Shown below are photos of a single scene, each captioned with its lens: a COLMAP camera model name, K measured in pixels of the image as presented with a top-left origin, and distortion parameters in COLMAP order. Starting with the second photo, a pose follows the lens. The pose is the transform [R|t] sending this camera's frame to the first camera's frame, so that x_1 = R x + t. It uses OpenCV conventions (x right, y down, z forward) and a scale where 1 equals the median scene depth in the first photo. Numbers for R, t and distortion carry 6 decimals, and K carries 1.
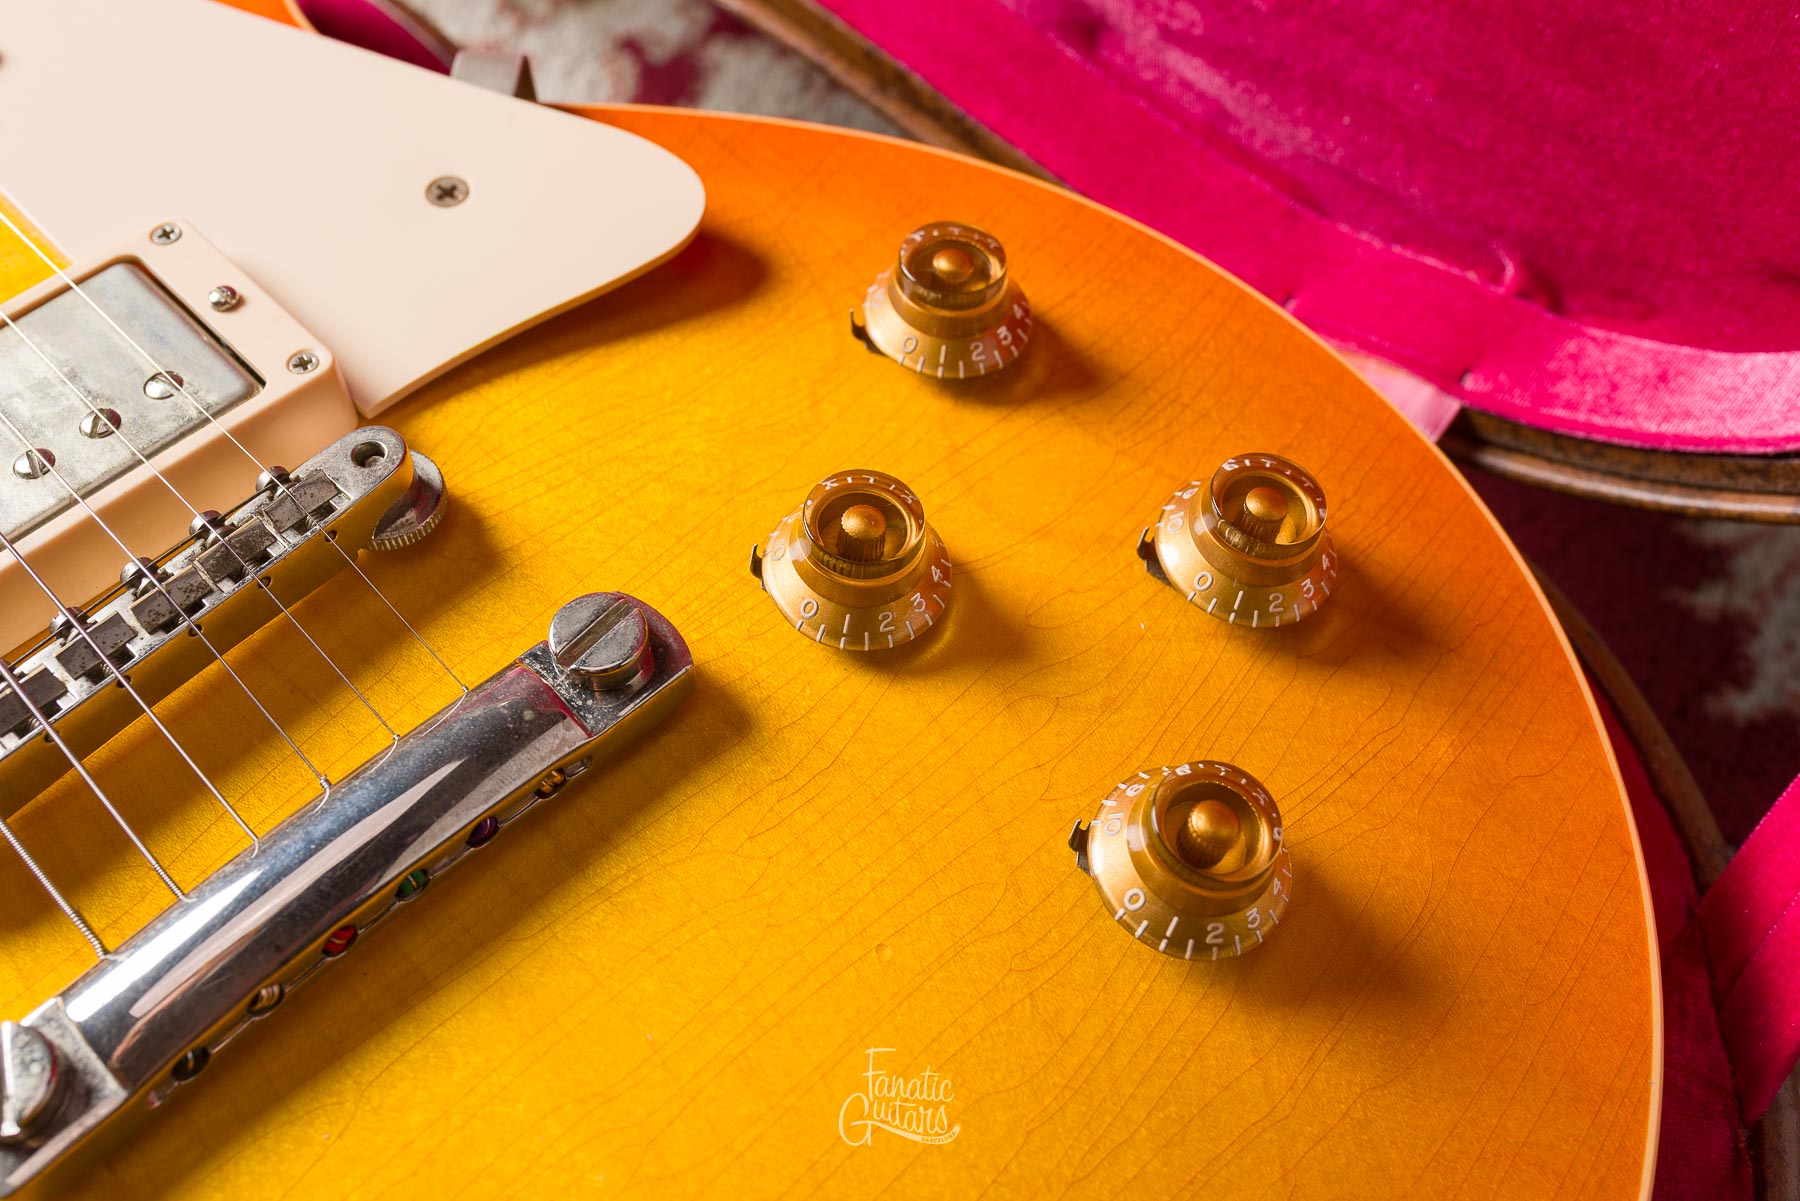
lens RADIAL K [[1826.3, 0, 900.0], [0, 1826.3, 600.5], [0, 0, 1]] dist [0.003413, -0.008106]
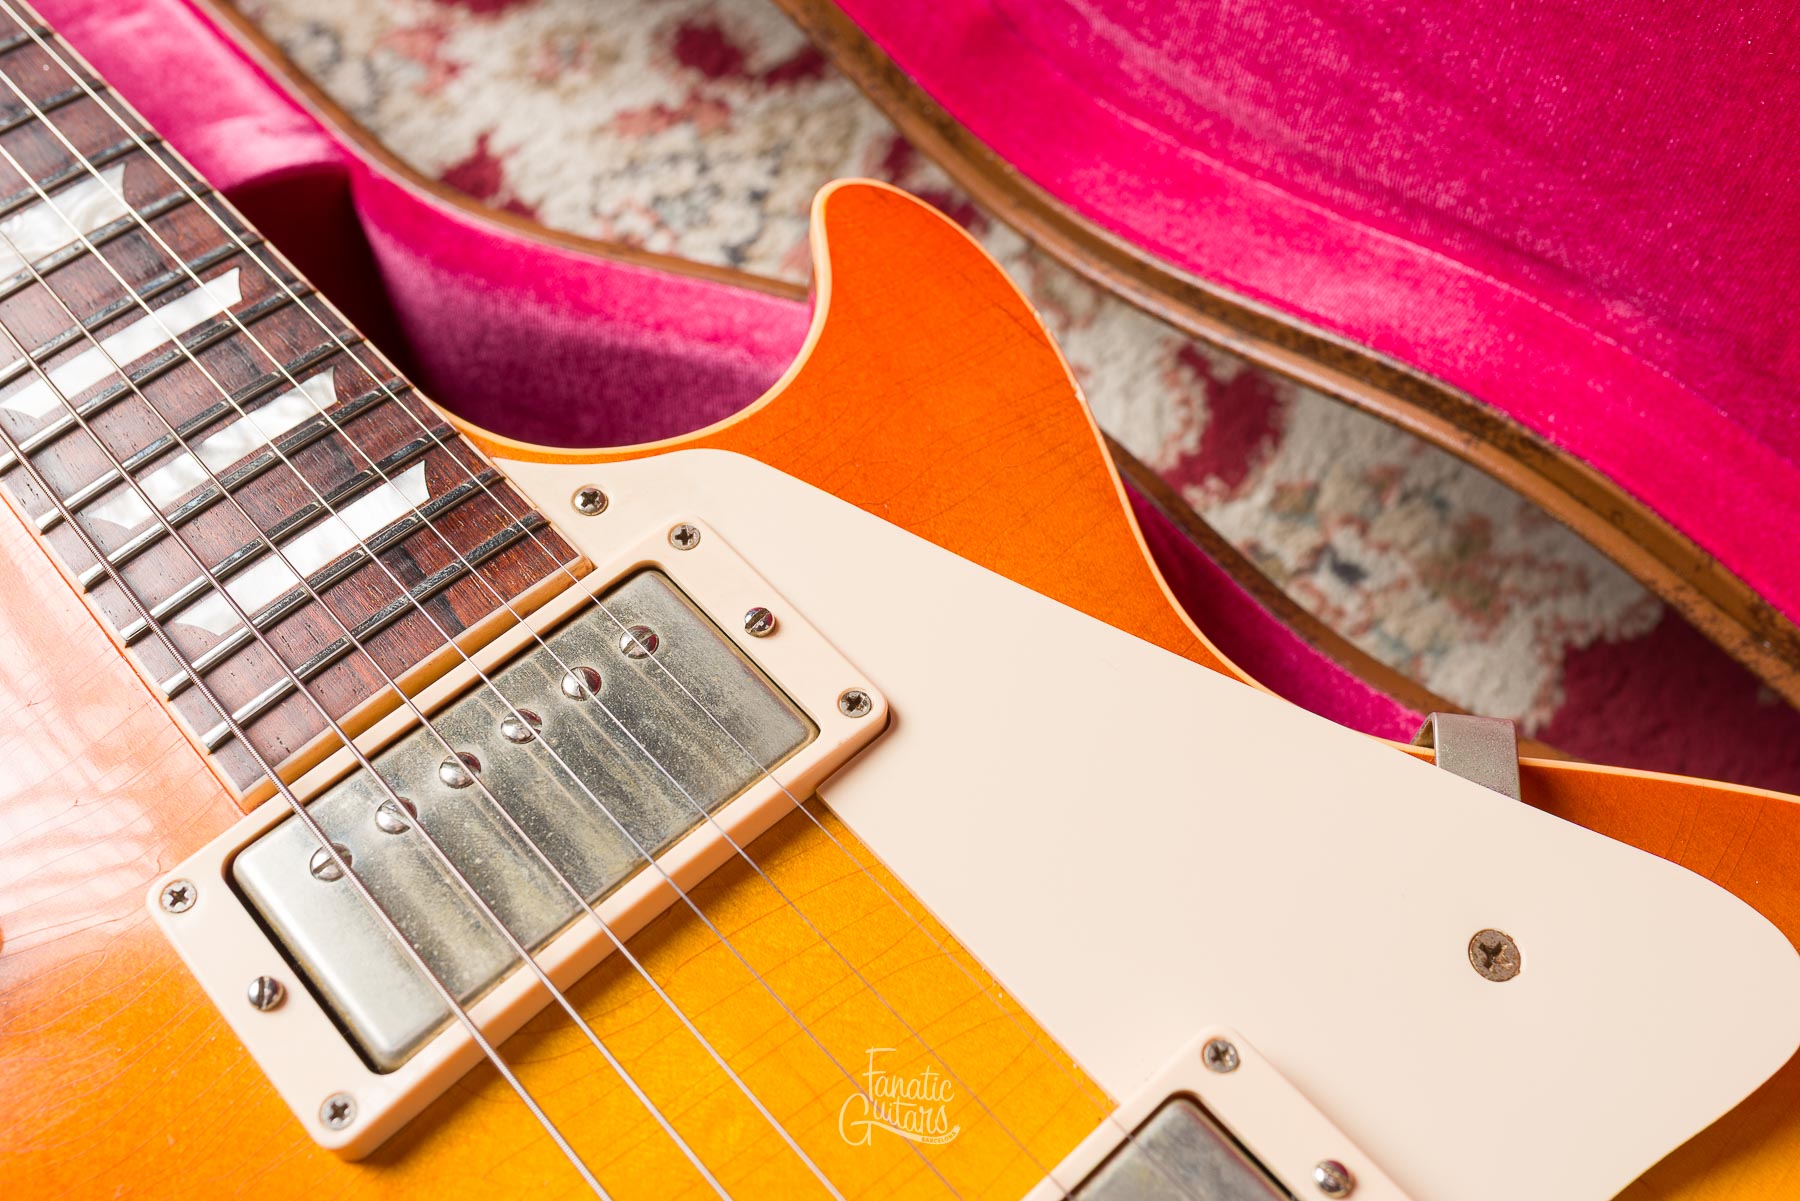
lens RADIAL K [[1826.3, 0, 900.0], [0, 1826.3, 600.5], [0, 0, 1]] dist [0.003413, -0.008106]
pose [[0.998934, 0.043871, 0.014353, -0.560210], [-0.044663, 0.997165, 0.060561, -0.441396], [-0.011655, -0.061138, 0.998061, 0.202583]]
